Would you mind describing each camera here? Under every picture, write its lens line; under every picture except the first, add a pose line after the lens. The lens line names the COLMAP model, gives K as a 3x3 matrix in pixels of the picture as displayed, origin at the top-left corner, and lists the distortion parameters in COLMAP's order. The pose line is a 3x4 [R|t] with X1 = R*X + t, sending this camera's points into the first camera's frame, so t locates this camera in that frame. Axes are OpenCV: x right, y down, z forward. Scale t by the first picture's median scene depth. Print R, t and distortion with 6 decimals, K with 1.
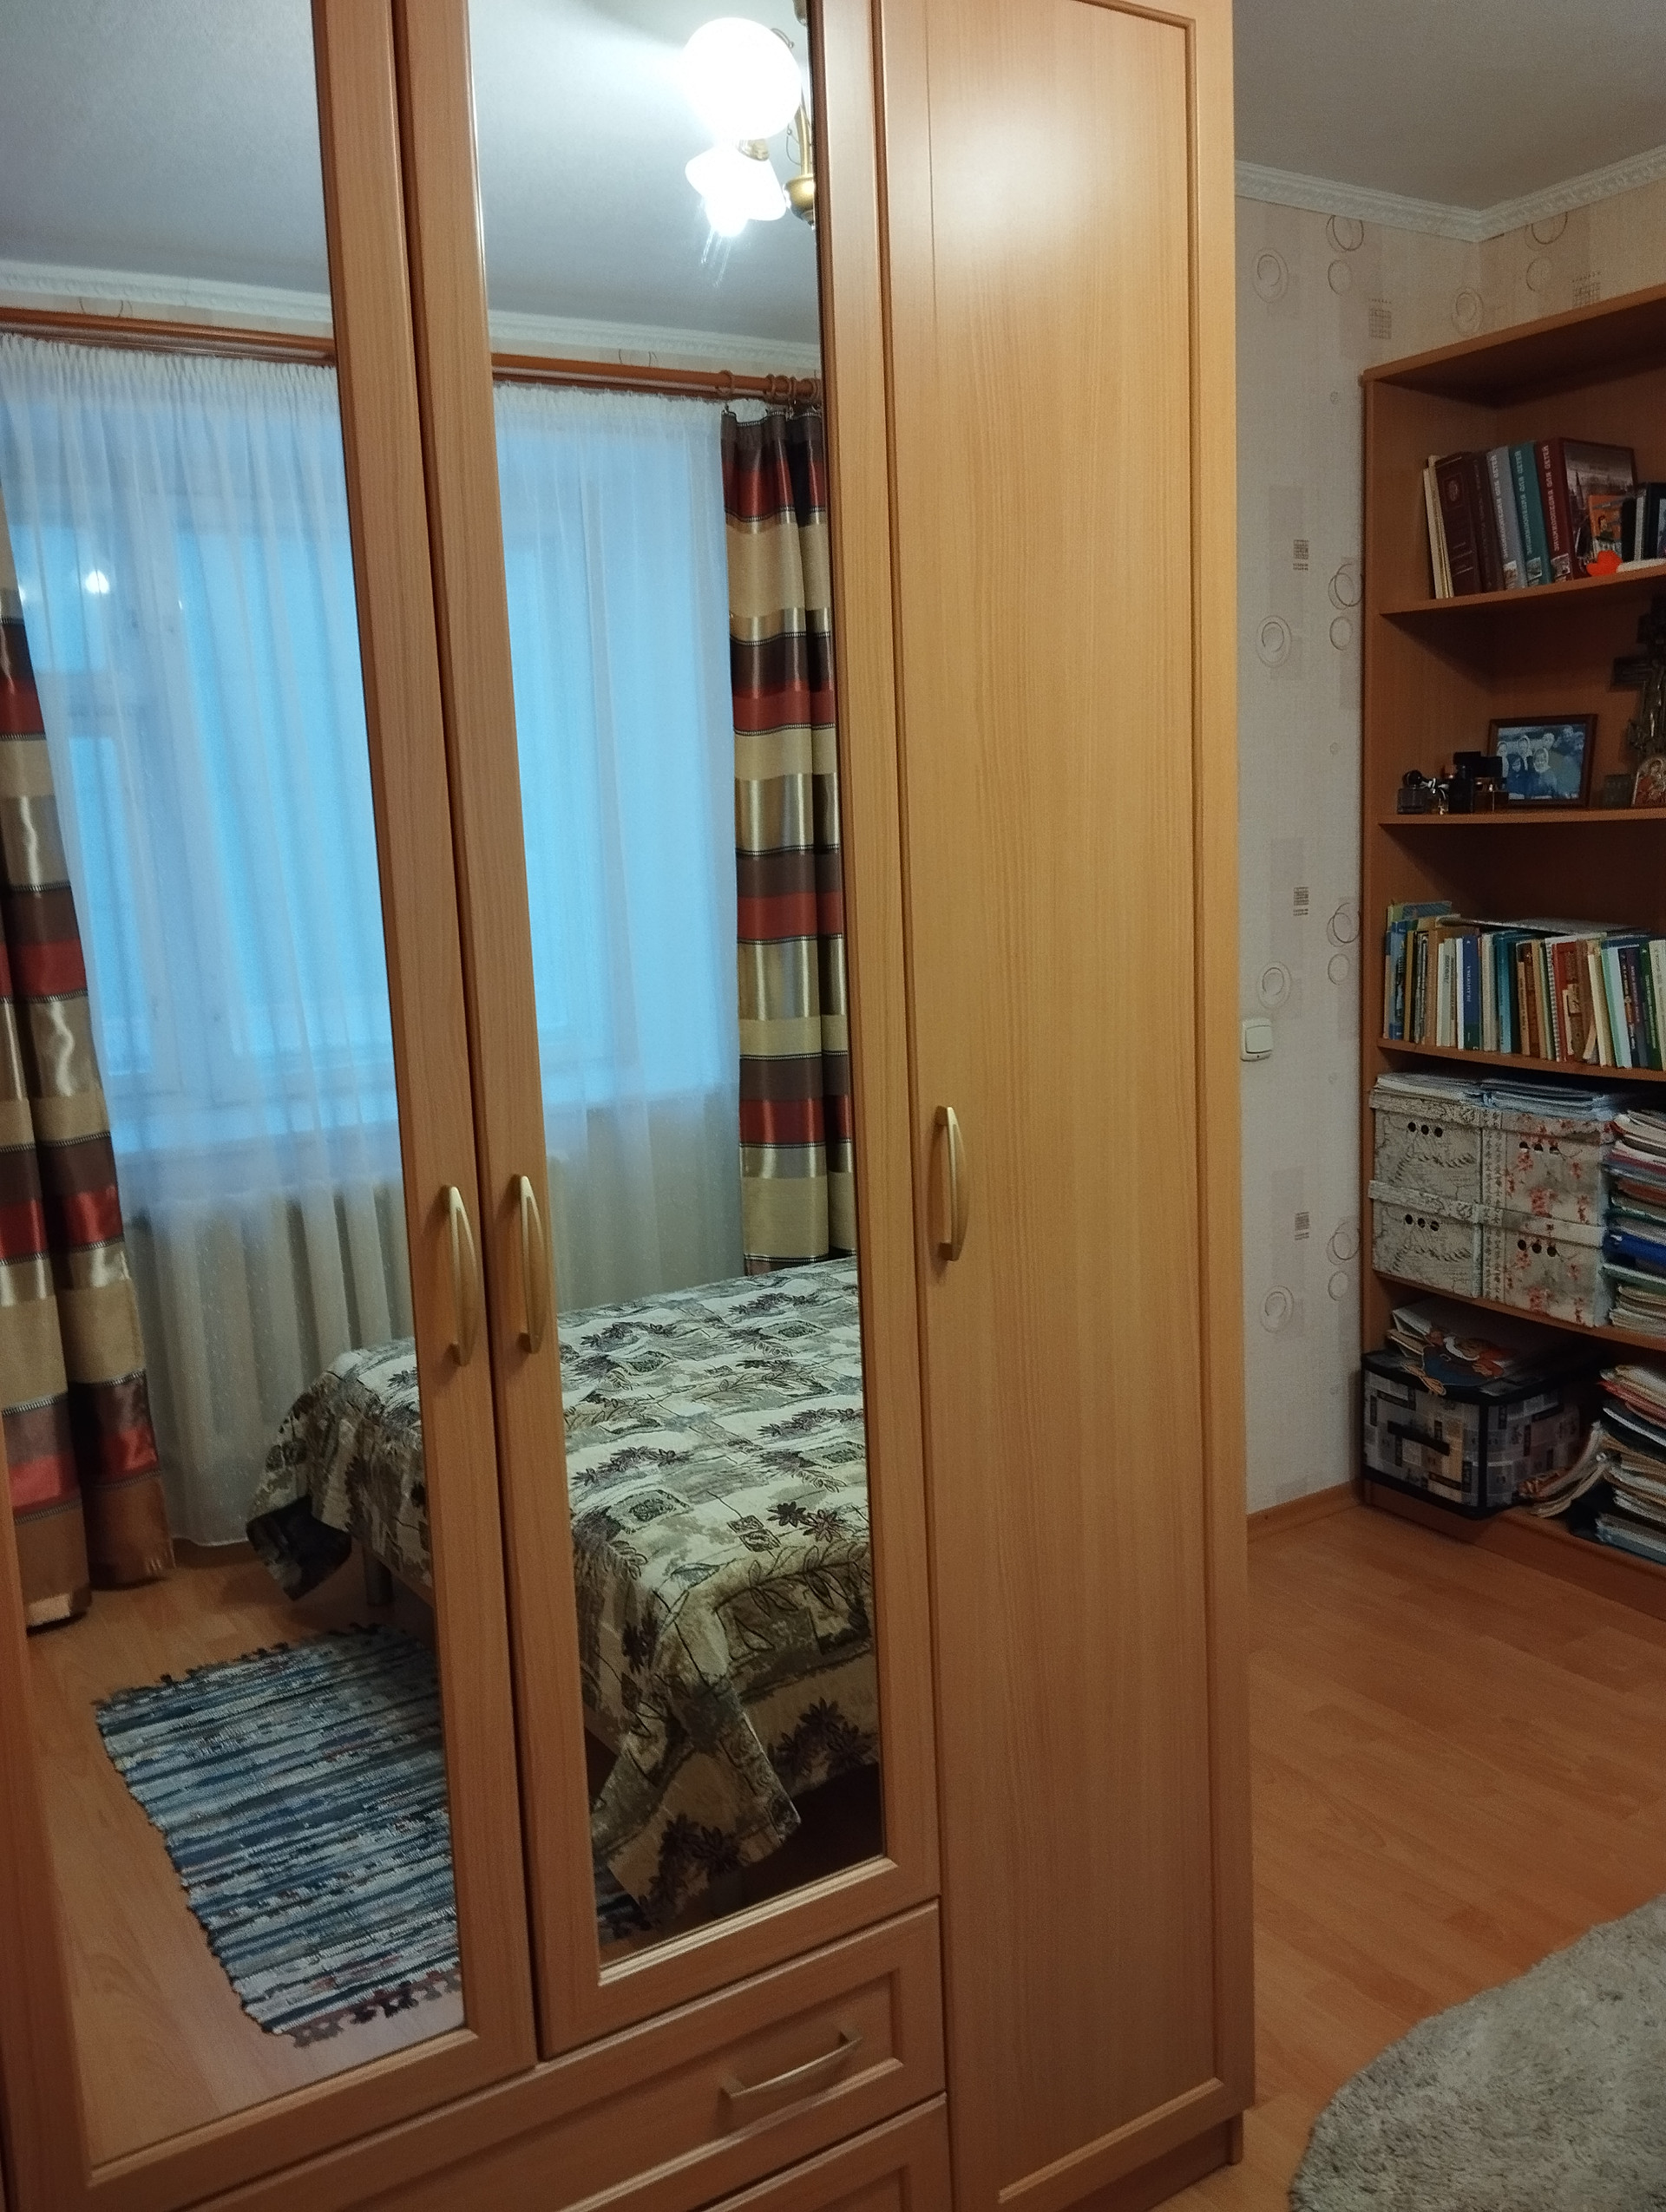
lens RADIAL K [[1794.2, 0, 822.4], [0, 1794.2, 1099.2], [0, 0, 1]] dist [0.069797, -0.154201]
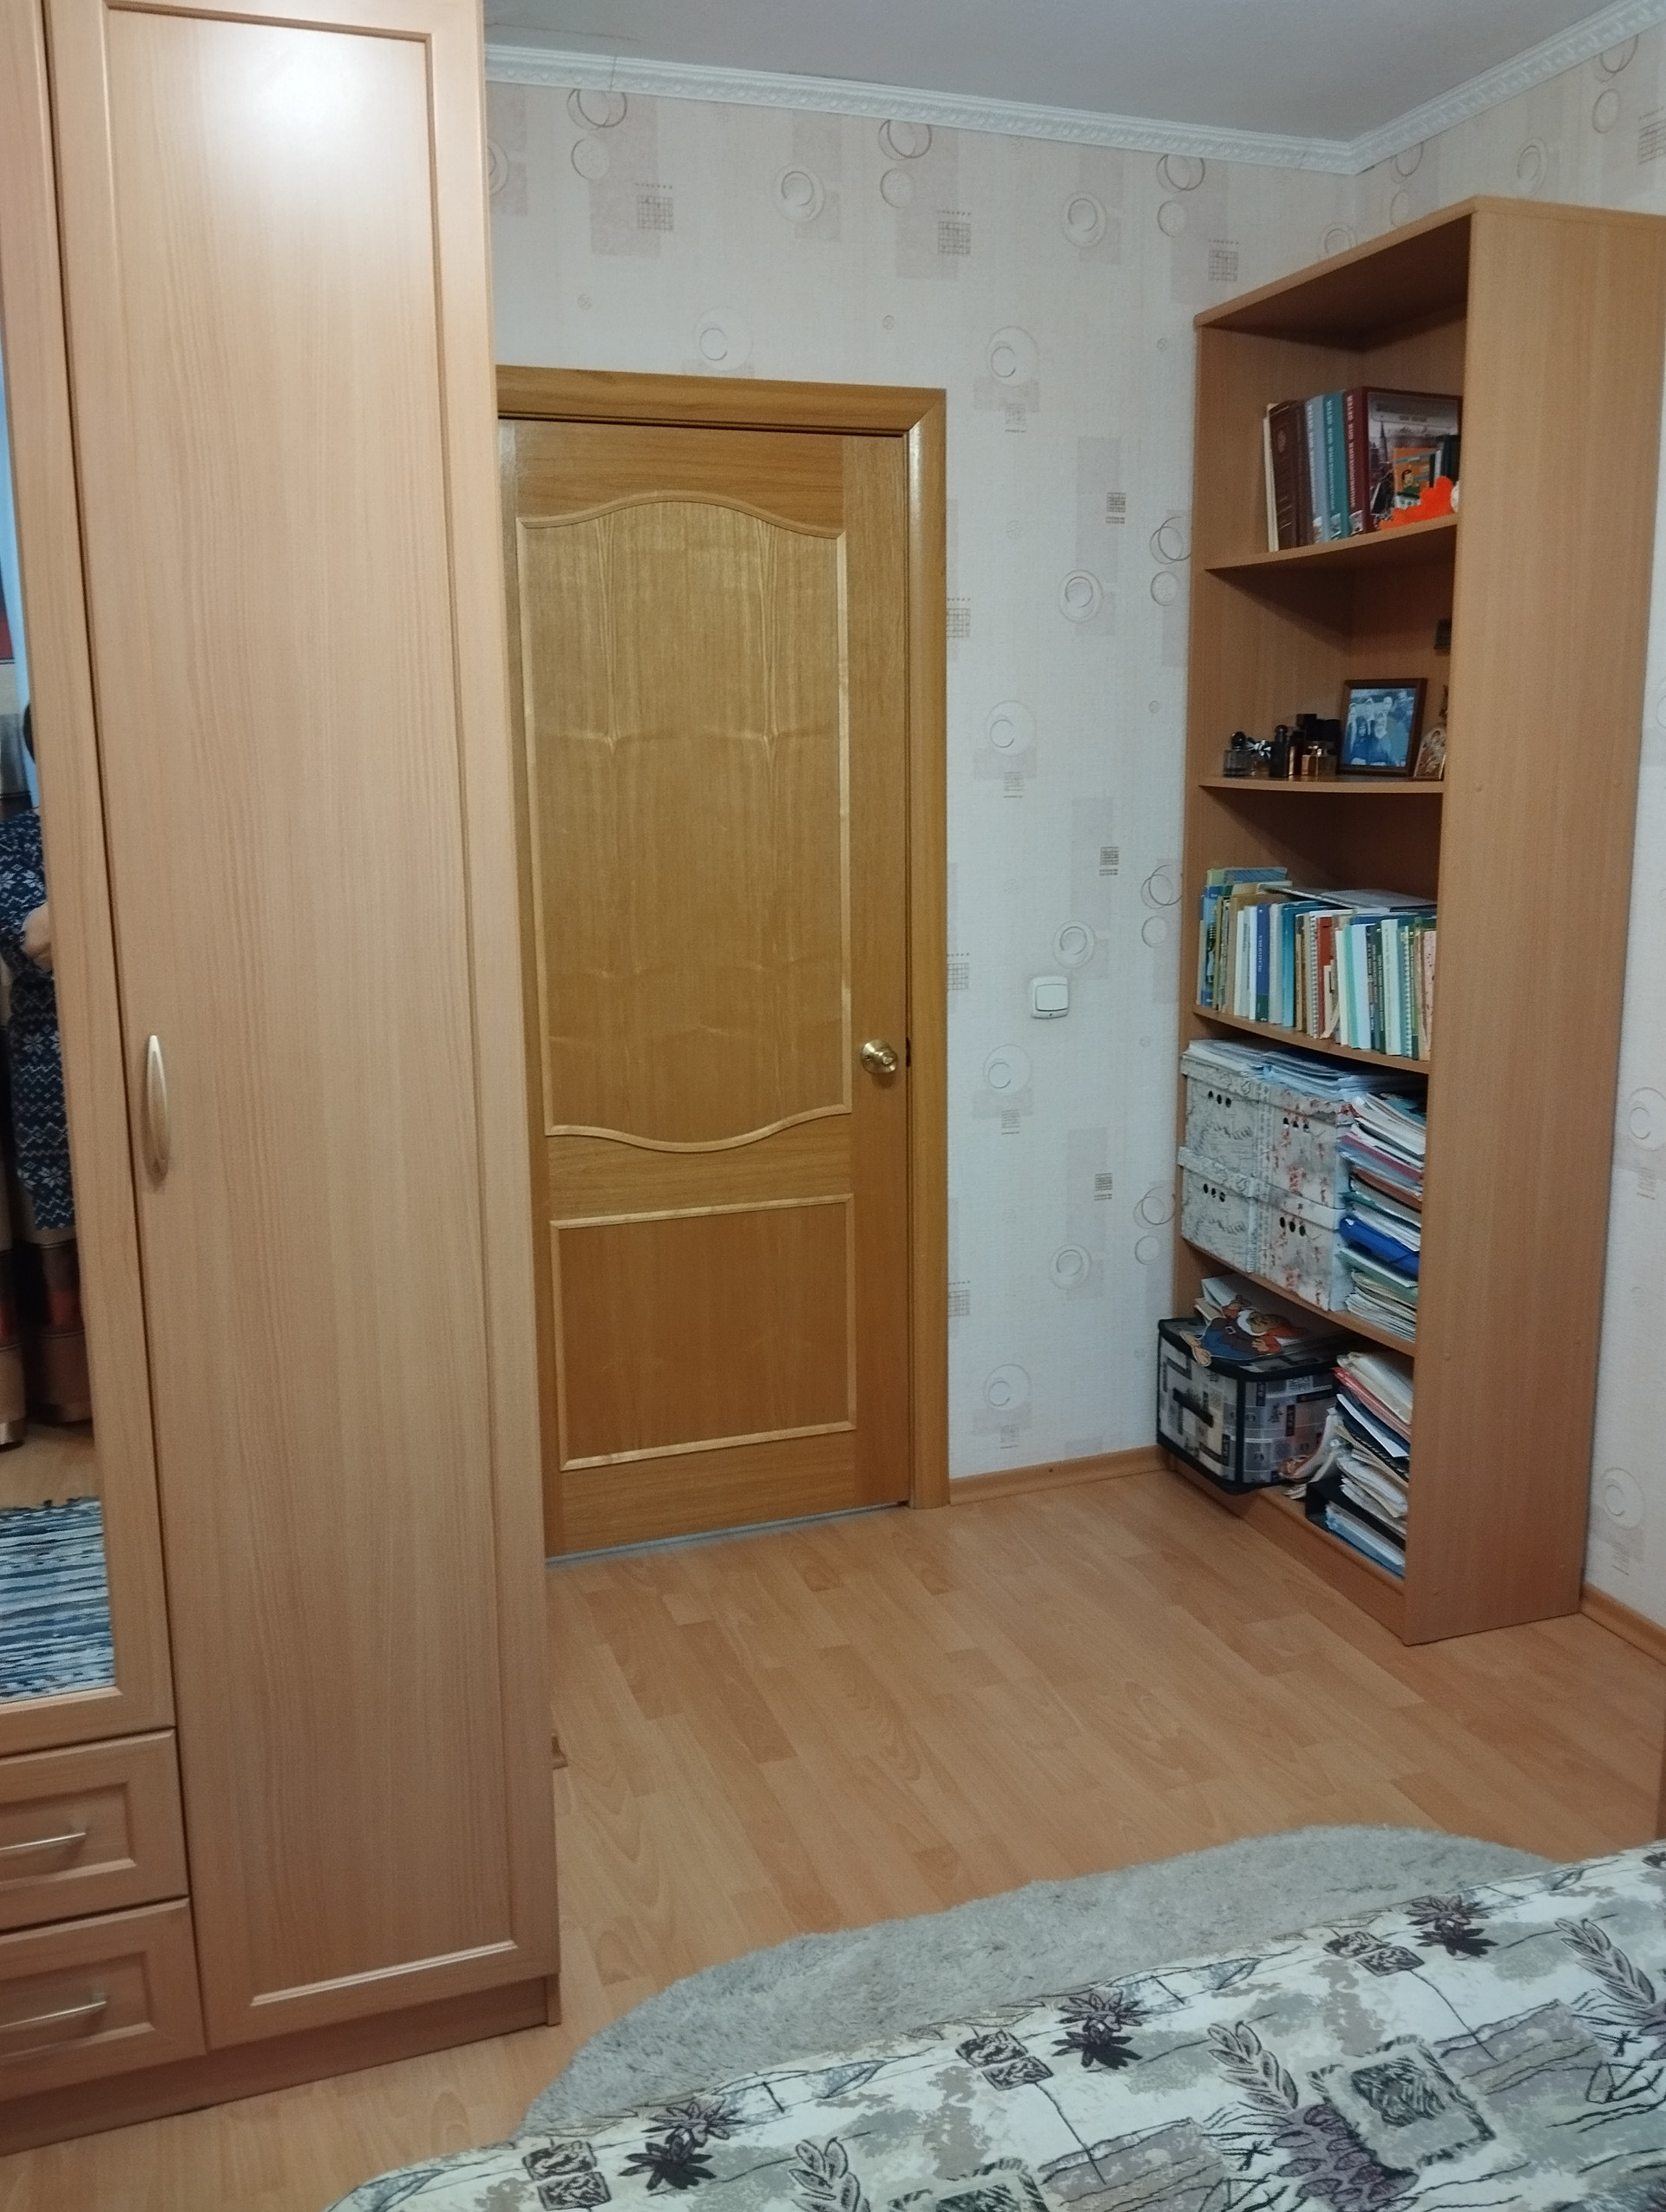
lens RADIAL K [[1811.4, 0, 833.0], [0, 1811.4, 1106.0], [0, 0, 1]] dist [0.074788, -0.166136]
pose [[0.978678, 0.072163, -0.192305, 0.325331], [-0.063595, 0.996704, 0.050372, -0.016457], [0.195306, -0.037068, 0.980042, -0.016032]]
